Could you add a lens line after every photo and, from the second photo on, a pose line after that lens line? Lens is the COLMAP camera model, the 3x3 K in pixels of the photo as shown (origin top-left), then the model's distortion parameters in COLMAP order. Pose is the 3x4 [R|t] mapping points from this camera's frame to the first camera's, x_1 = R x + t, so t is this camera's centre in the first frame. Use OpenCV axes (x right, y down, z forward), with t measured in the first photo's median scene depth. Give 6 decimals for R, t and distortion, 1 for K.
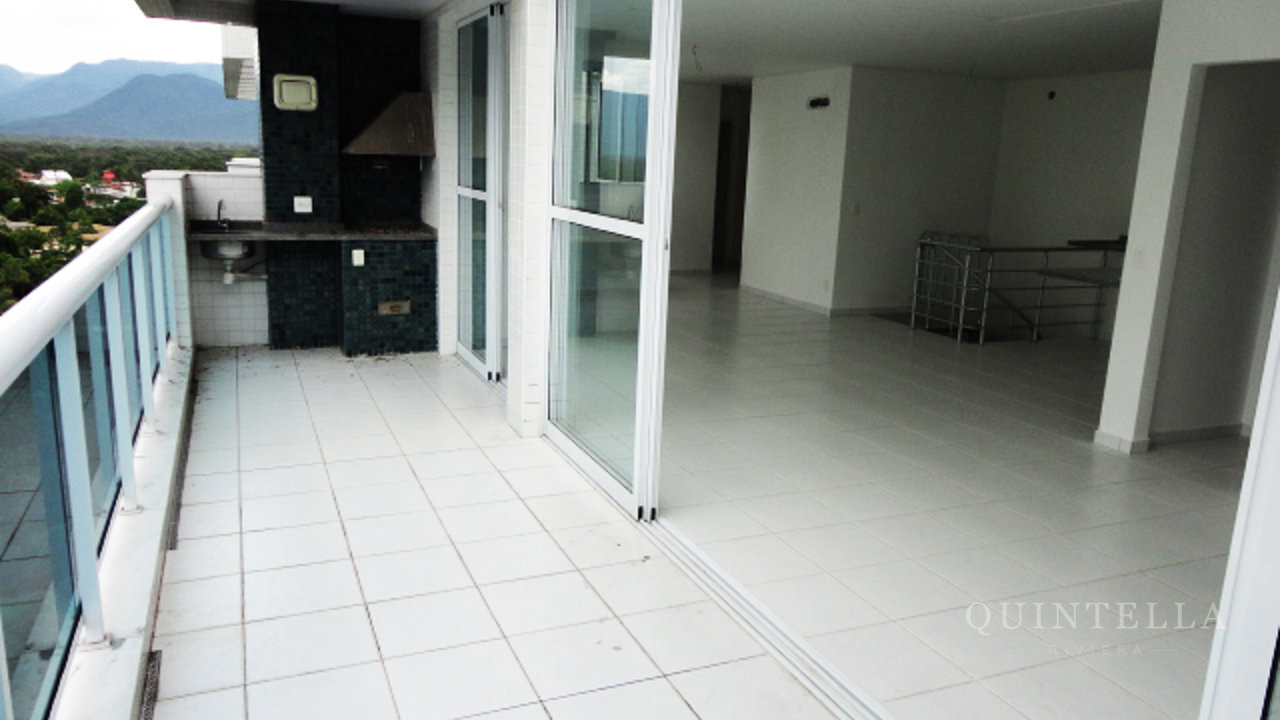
lens RADIAL K [[961.5, 0, 640.7], [0, 961.5, 361.5], [0, 0, 1]] dist [0.035086, -0.004536]
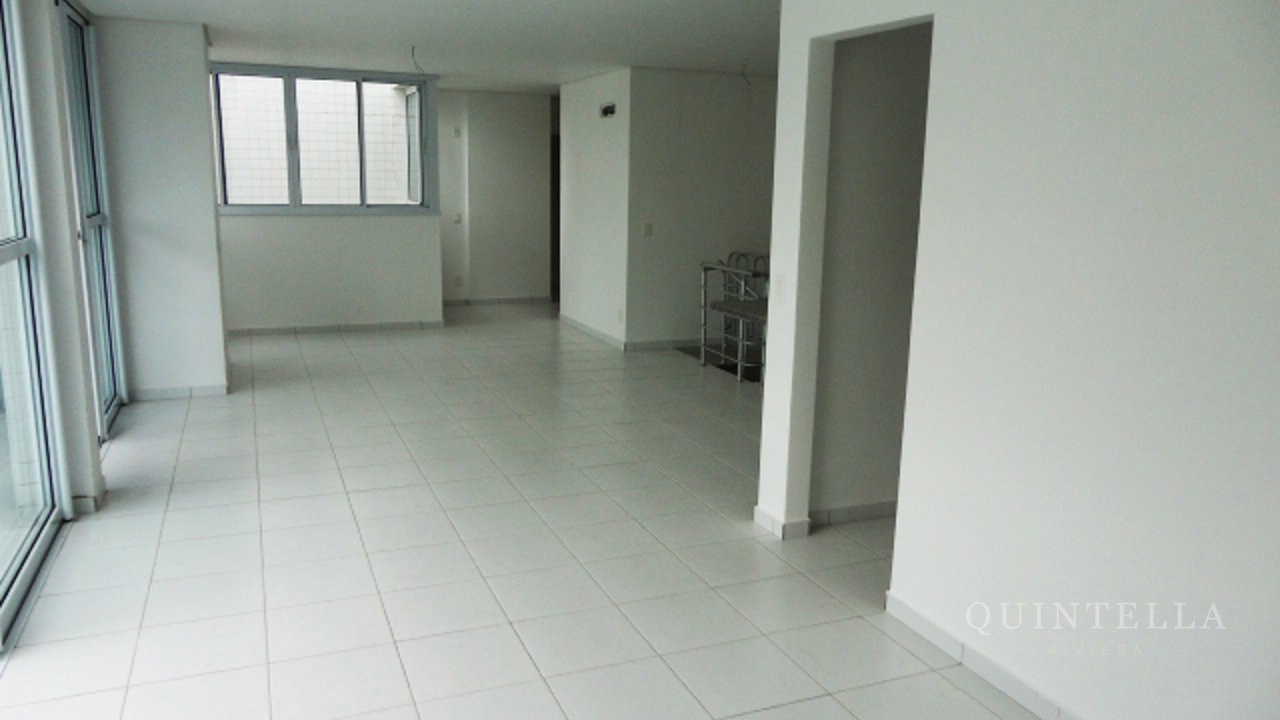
lens RADIAL K [[961.5, 0, 636.4], [0, 961.5, 357.8], [0, 0, 1]] dist [0.035086, -0.004536]
pose [[0.999503, -0.019781, -0.024552, 0.235236], [0.019180, 0.999517, -0.024460, -0.019619], [0.025024, 0.023977, 0.999399, 0.126174]]
